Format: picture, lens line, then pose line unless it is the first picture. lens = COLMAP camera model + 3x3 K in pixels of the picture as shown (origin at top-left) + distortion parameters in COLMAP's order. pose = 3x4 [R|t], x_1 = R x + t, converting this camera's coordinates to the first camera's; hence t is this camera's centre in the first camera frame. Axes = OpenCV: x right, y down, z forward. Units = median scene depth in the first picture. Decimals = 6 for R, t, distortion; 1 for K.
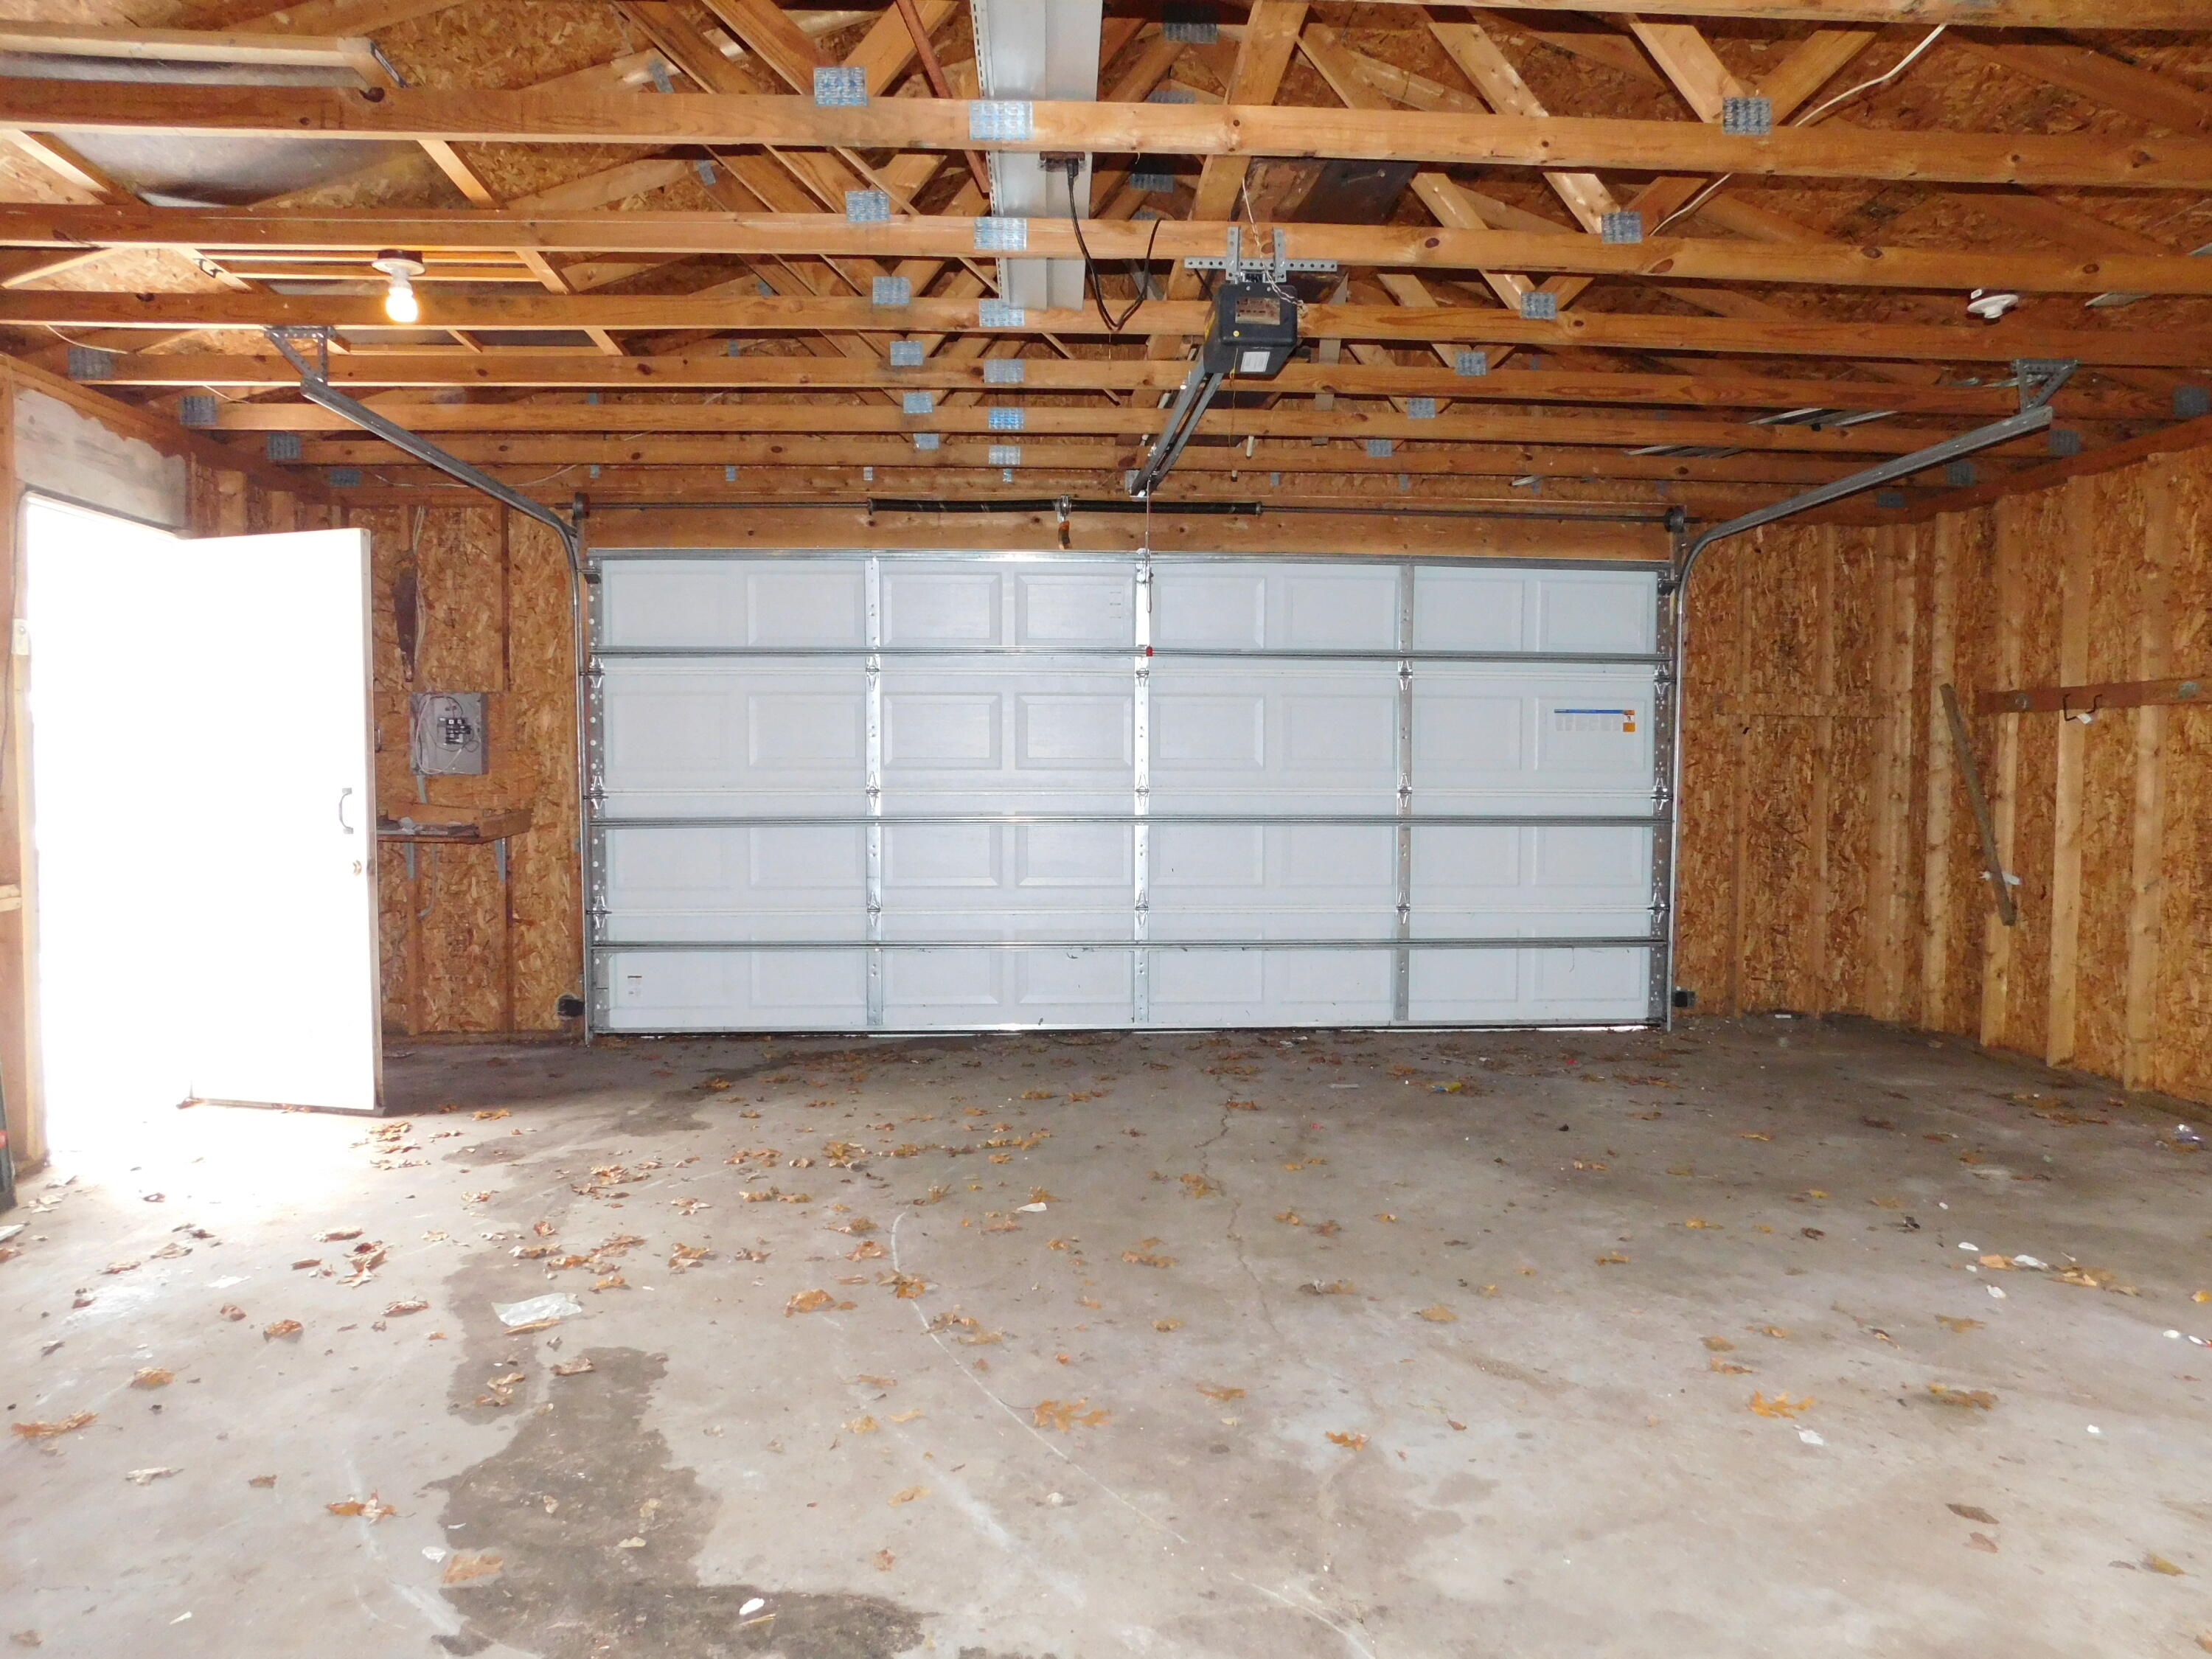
lens RADIAL K [[1455.7, 0, 1106.4], [0, 1455.7, 834.0], [0, 0, 1]] dist [-0.052227, 0.036442]
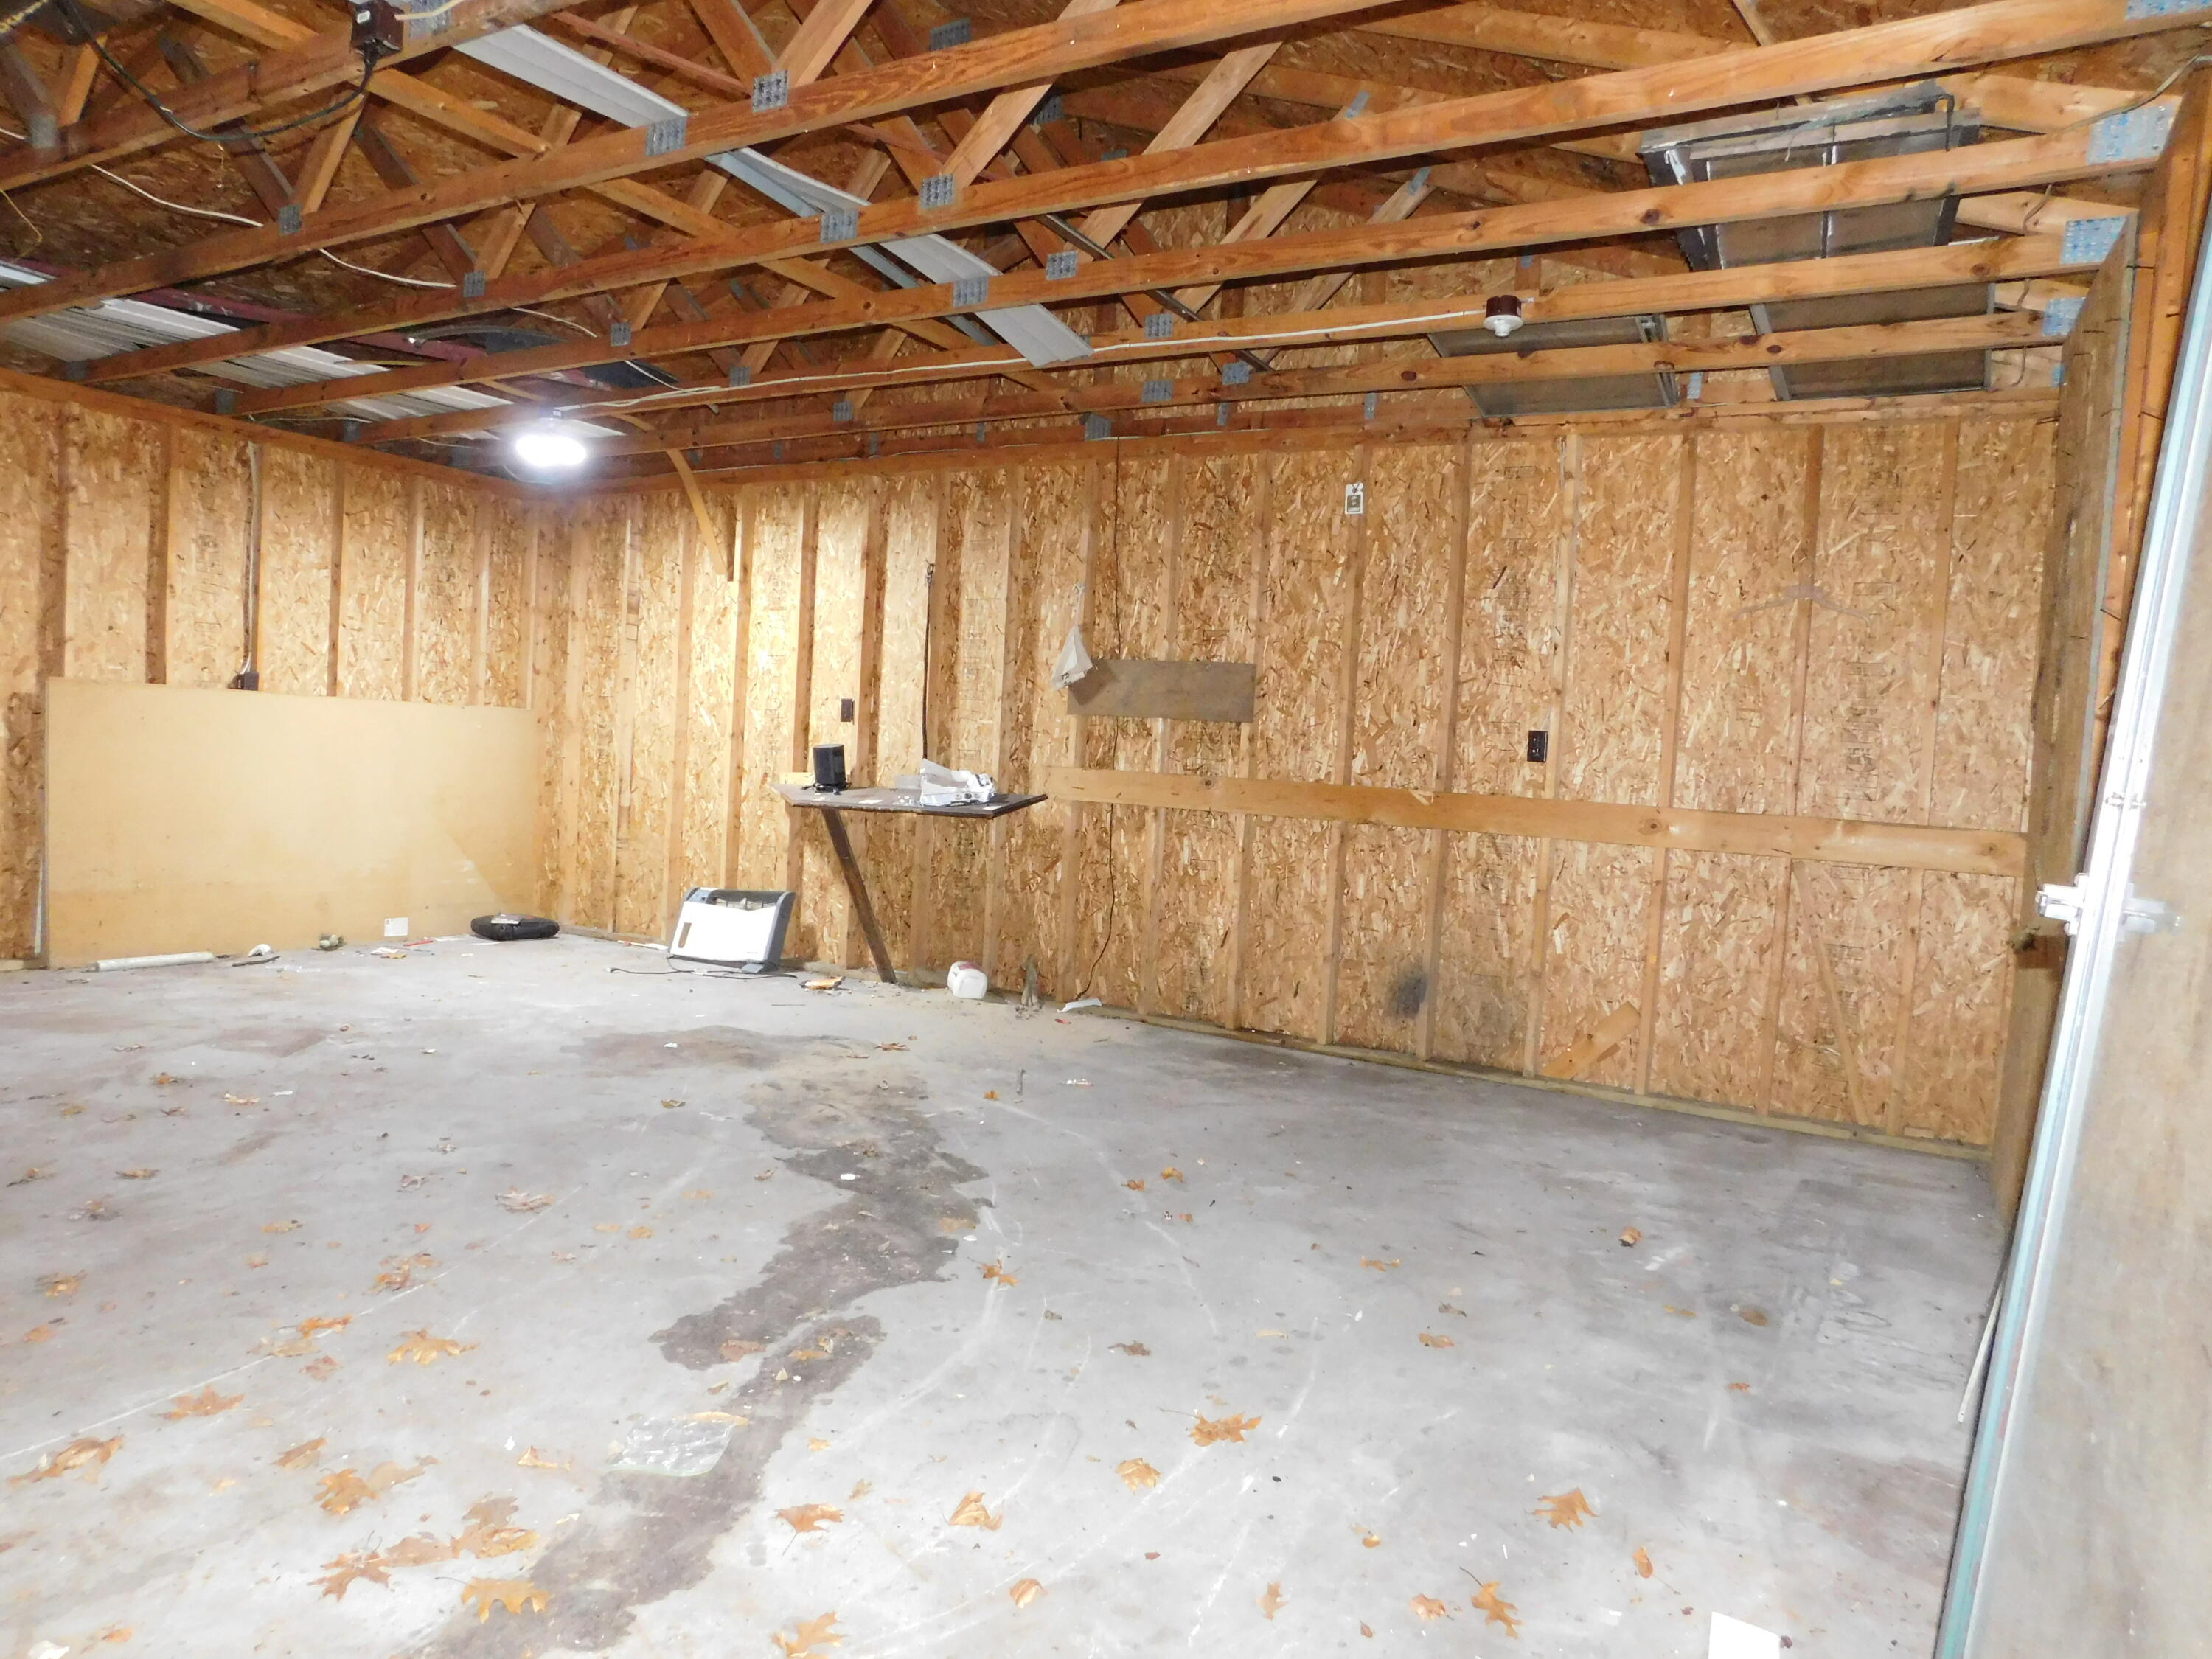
lens RADIAL K [[1455.7, 0, 1105.2], [0, 1455.7, 834.4], [0, 0, 1]] dist [-0.052227, 0.036442]
pose [[-0.829853, -0.070876, 0.553462, -1.175681], [-0.029448, 0.996081, 0.083404, -0.040371], [-0.557204, 0.052915, -0.828688, 1.816756]]
